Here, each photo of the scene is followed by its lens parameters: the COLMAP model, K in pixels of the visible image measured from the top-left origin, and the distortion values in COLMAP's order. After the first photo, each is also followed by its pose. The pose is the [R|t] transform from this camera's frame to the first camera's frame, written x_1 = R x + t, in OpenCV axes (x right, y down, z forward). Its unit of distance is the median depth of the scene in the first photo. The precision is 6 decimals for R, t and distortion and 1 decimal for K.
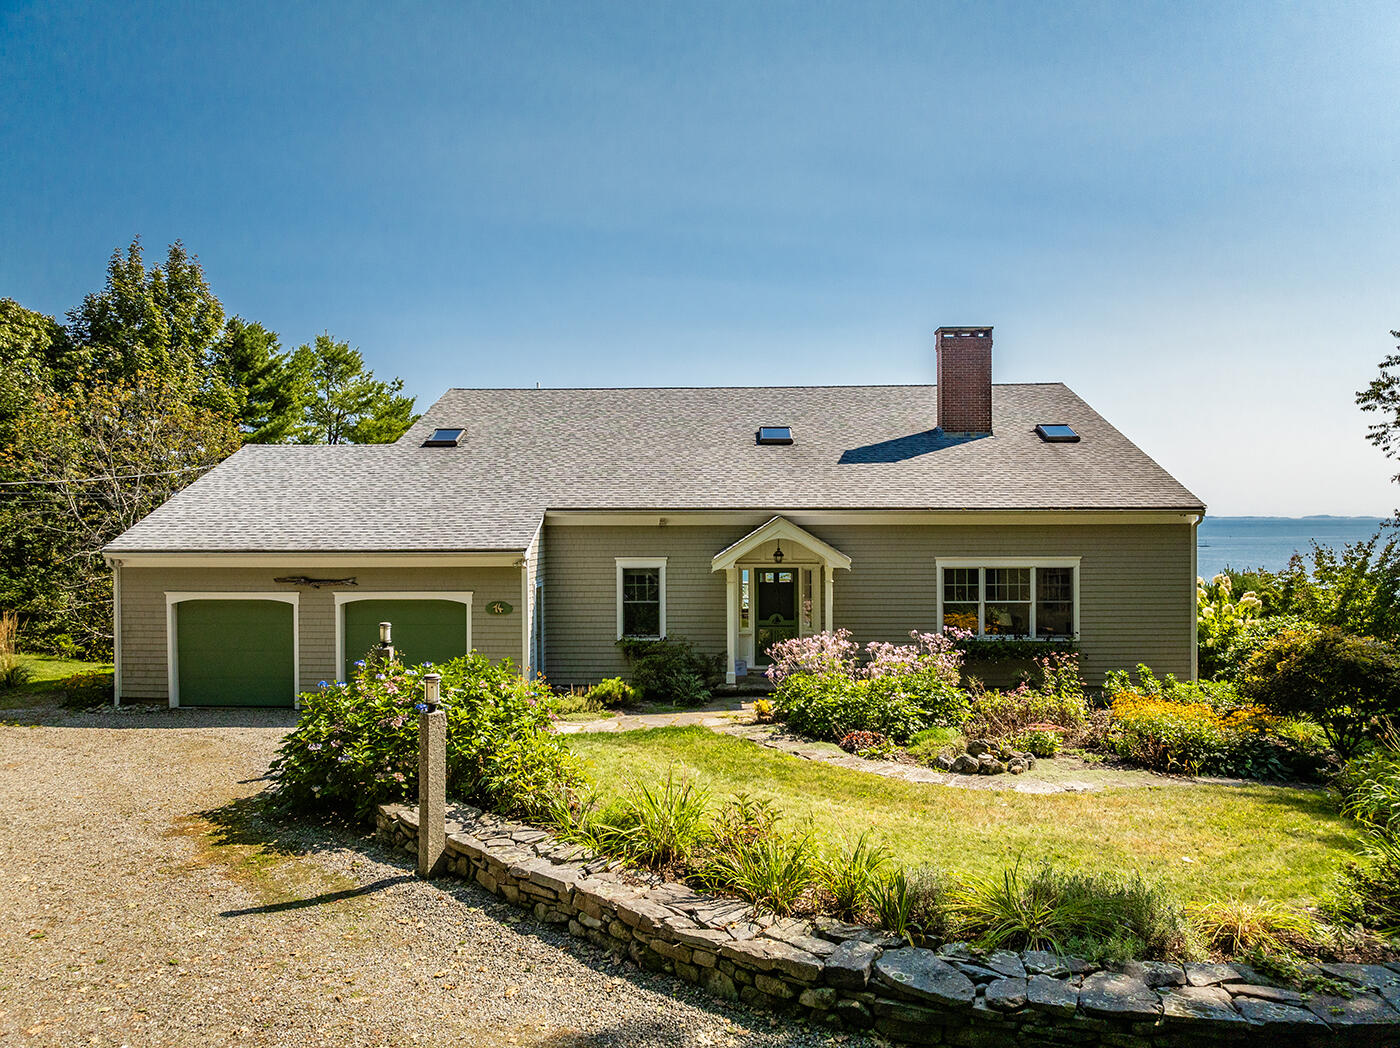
lens RADIAL K [[974.1, 0, 695.6], [0, 974.1, 530.2], [0, 0, 1]] dist [-0.041034, 0.007952]
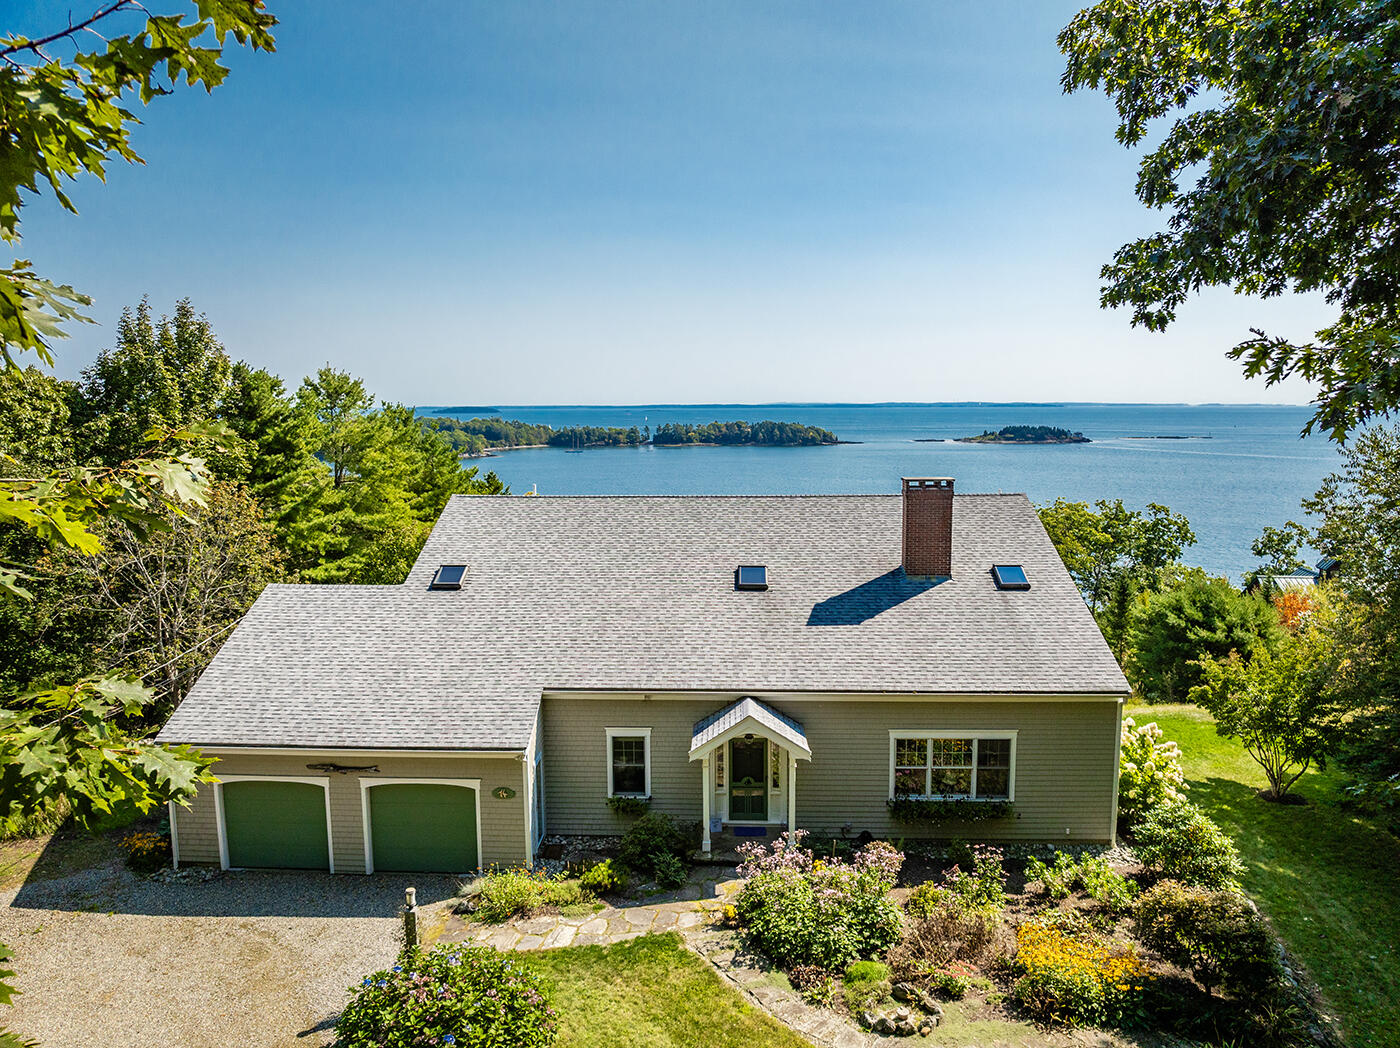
lens RADIAL K [[974.1, 0, 693.1], [0, 974.1, 529.4], [0, 0, 1]] dist [-0.041034, 0.007952]
pose [[0.999986, -0.001983, -0.004858, 0.025542], [0.002490, 0.994277, 0.106803, -0.324486], [0.004618, -0.106813, 0.994268, -0.096772]]
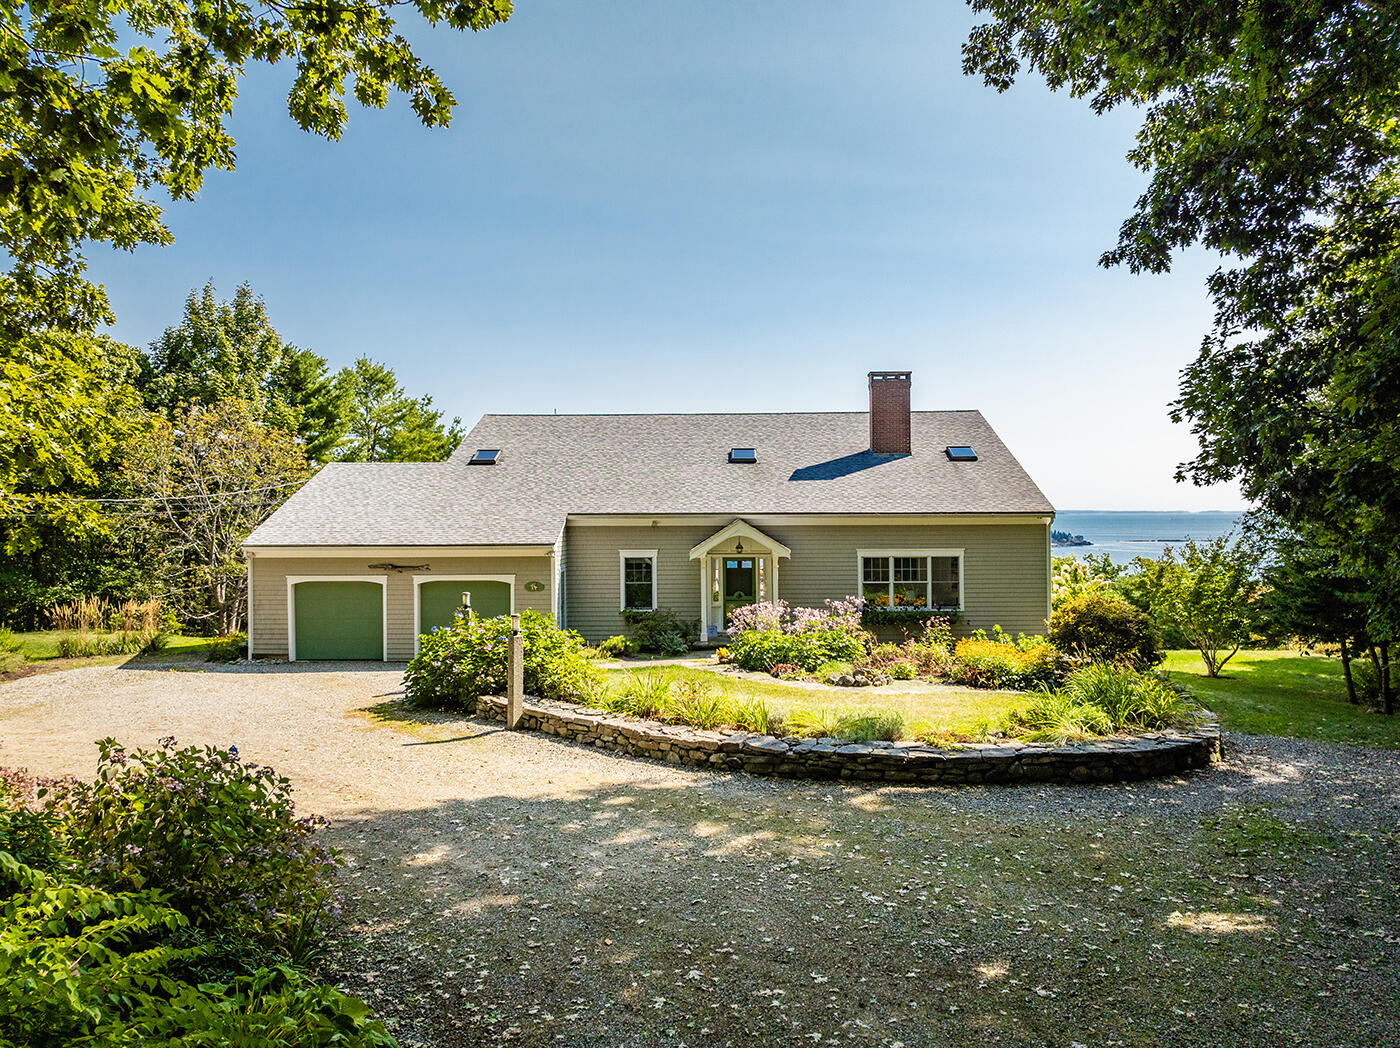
lens RADIAL K [[974.1, 0, 709.6], [0, 974.1, 514.4], [0, 0, 1]] dist [-0.041034, 0.007952]
pose [[0.999926, -0.001549, 0.012053, 0.026527], [0.001699, 0.999920, -0.012513, -0.003966], [-0.012032, 0.012533, 0.999849, -0.346926]]
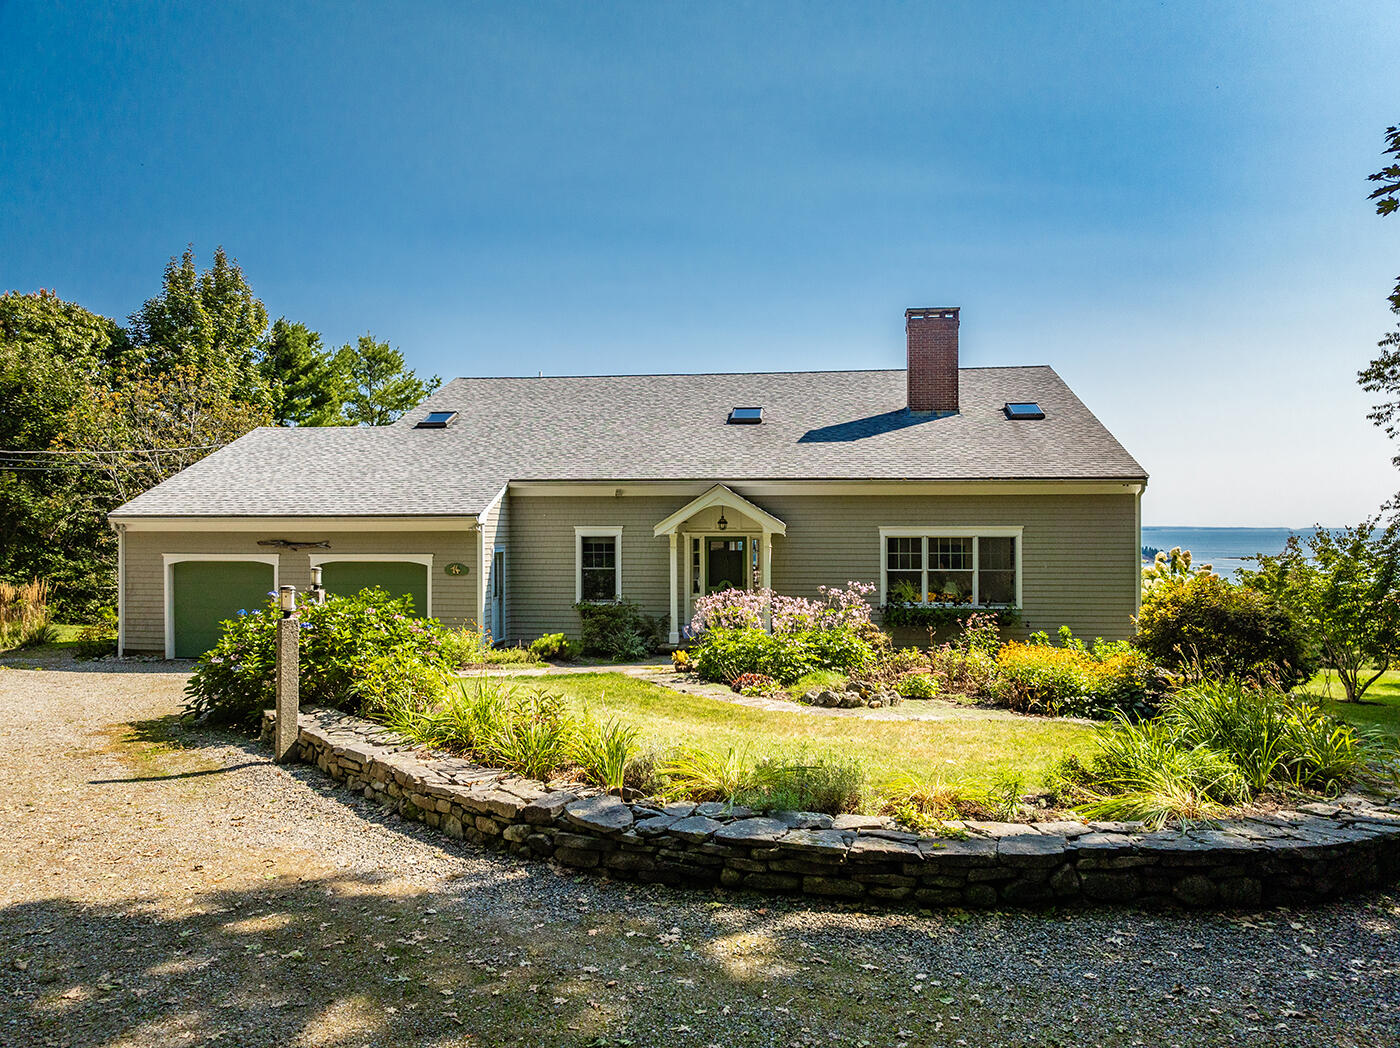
lens RADIAL K [[974.1, 0, 694.6], [0, 974.1, 532.2], [0, 0, 1]] dist [-0.041034, 0.007952]
pose [[0.996539, 0.003240, -0.083061, 0.137563], [-0.003830, 0.999969, -0.006941, 0.041777], [0.083036, 0.007235, 0.996520, -0.044715]]
